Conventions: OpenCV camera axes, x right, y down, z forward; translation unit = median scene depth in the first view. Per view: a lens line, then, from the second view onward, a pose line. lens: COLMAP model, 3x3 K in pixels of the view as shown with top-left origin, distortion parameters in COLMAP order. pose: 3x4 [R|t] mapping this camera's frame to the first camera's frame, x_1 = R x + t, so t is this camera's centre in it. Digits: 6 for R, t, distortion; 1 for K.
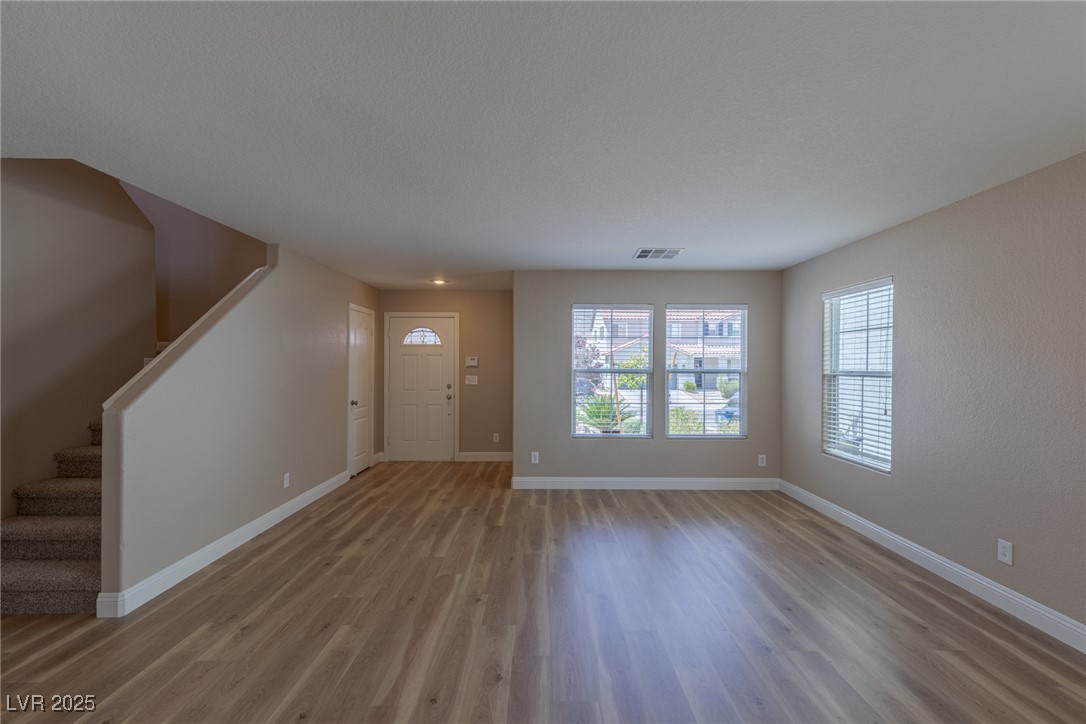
lens RADIAL K [[488.0, 0, 544.1], [0, 488.0, 369.5], [0, 0, 1]] dist [0.010615, -0.000370]
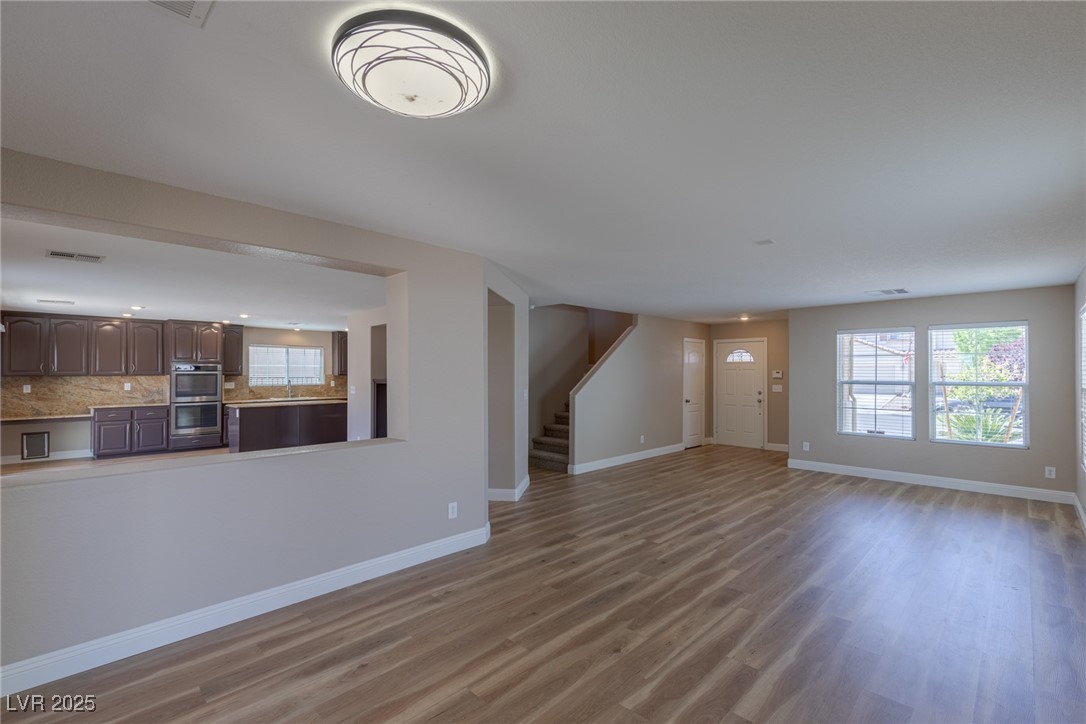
lens RADIAL K [[488.0, 0, 544.1], [0, 488.0, 369.5], [0, 0, 1]] dist [0.010615, -0.000370]
pose [[0.712373, -0.006550, -0.701771, 0.416761], [-0.005951, 0.999864, -0.015374, -0.006861], [0.701776, 0.015129, 0.712237, -0.475855]]
